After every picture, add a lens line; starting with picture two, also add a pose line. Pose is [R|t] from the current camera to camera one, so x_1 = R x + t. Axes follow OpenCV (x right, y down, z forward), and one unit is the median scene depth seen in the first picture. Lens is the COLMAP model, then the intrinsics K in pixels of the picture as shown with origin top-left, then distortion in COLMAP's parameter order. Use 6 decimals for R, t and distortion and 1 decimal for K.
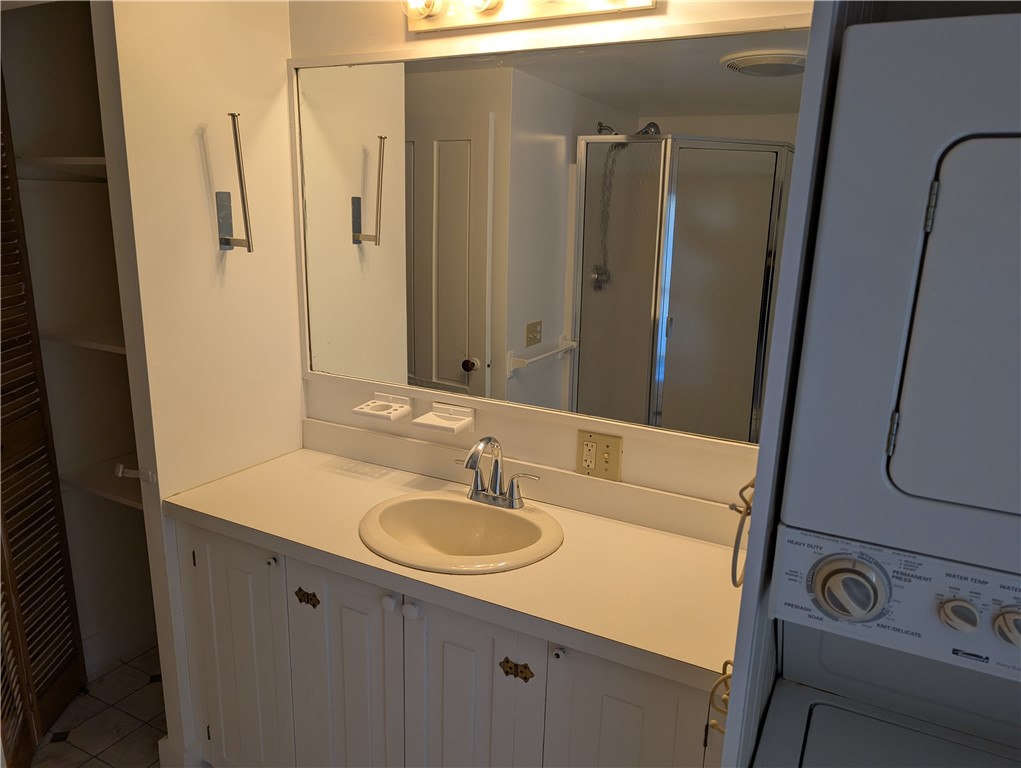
lens RADIAL K [[732.6, 0, 502.0], [0, 732.6, 387.1], [0, 0, 1]] dist [0.023053, -0.022774]
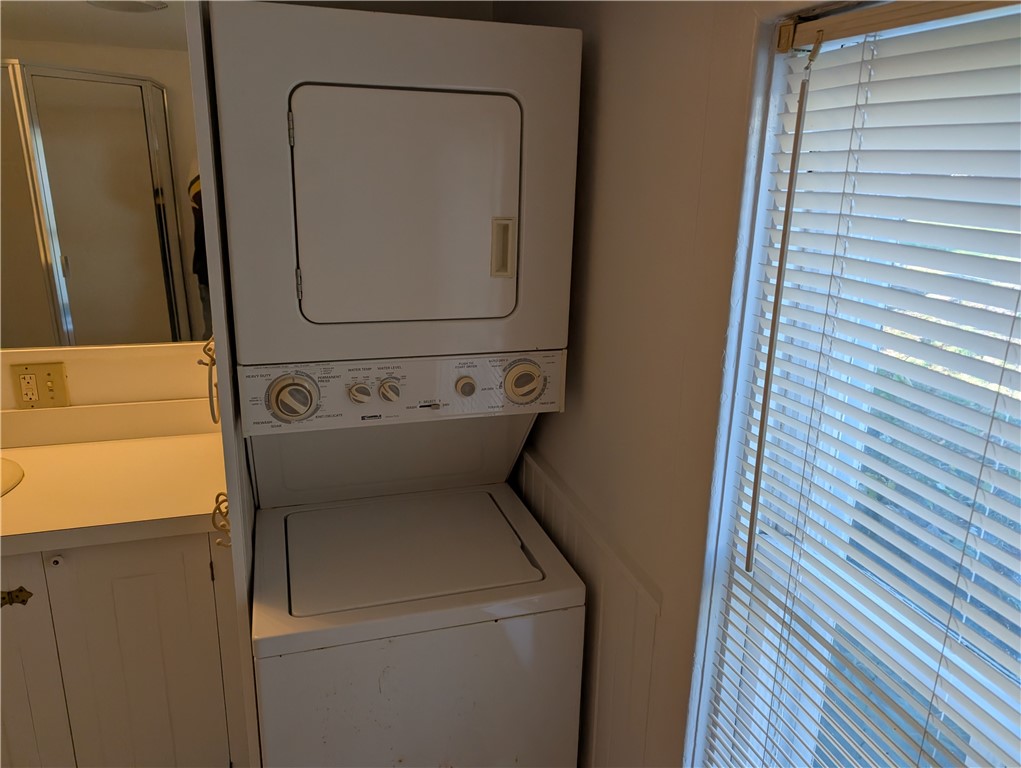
lens RADIAL K [[732.6, 0, 514.1], [0, 732.6, 386.0], [0, 0, 1]] dist [0.023053, -0.022774]
pose [[0.696859, -0.207765, 0.686456, -0.203841], [0.164632, 0.977903, 0.128848, 0.133044], [-0.698057, 0.023224, 0.715665, -0.321043]]
